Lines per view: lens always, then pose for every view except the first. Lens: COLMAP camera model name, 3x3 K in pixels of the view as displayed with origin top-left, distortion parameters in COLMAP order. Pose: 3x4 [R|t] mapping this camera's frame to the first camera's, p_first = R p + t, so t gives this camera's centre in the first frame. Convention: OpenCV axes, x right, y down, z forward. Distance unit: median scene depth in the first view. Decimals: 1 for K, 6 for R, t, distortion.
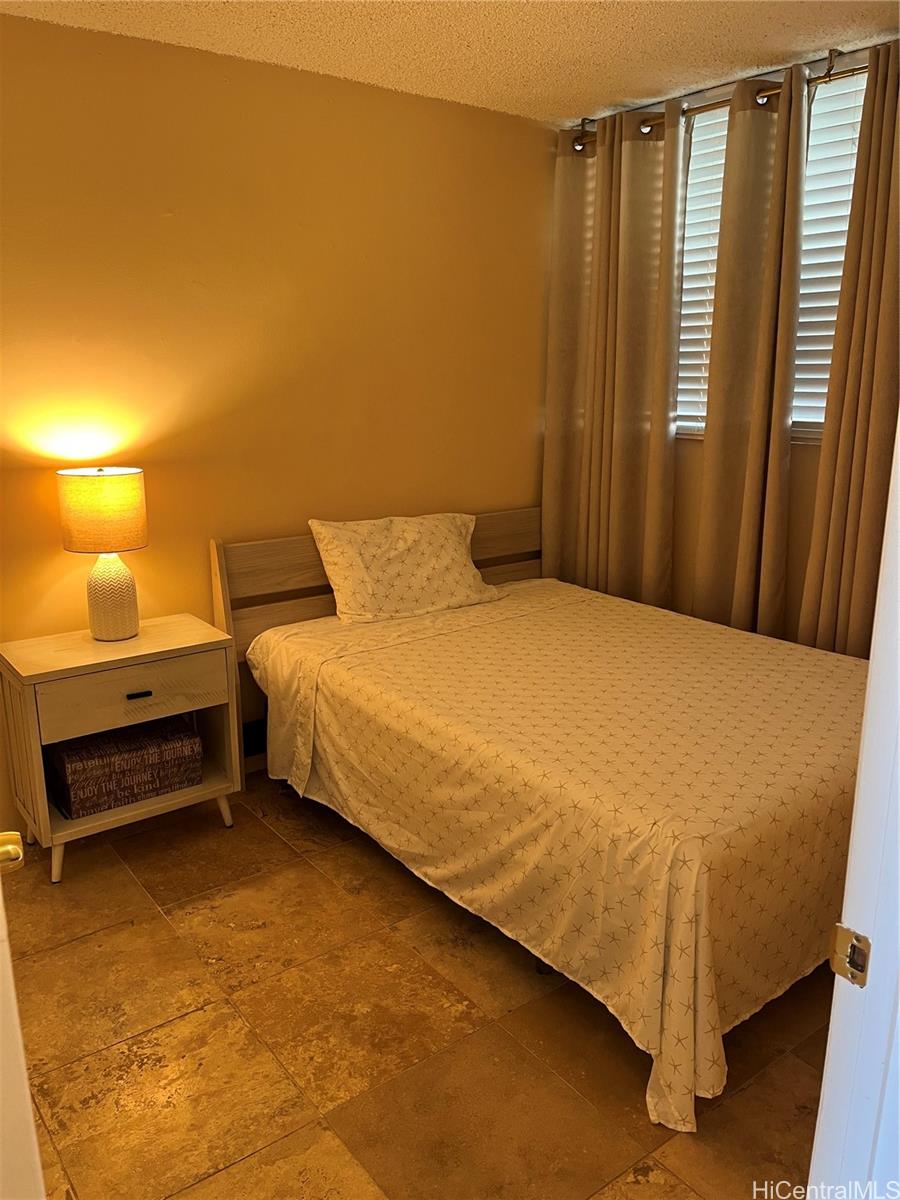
lens RADIAL K [[916.4, 0, 443.2], [0, 916.4, 600.1], [0, 0, 1]] dist [0.060811, -0.094645]
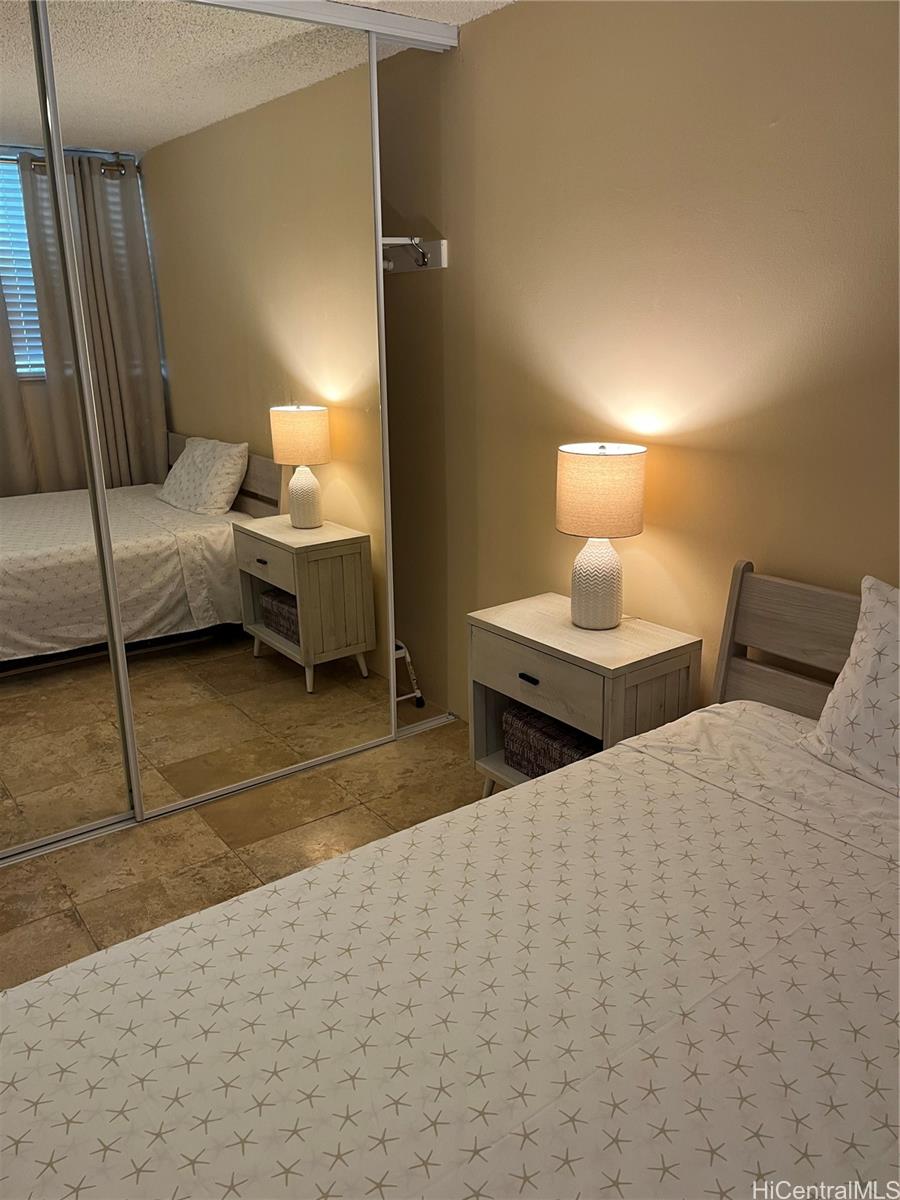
lens RADIAL K [[916.4, 0, 443.2], [0, 916.4, 600.1], [0, 0, 1]] dist [0.060811, -0.094645]
pose [[-0.026896, 0.286282, -0.957768, 0.561015], [-0.221152, 0.932669, 0.284990, -0.224371], [0.974868, 0.219477, 0.038227, 0.836324]]
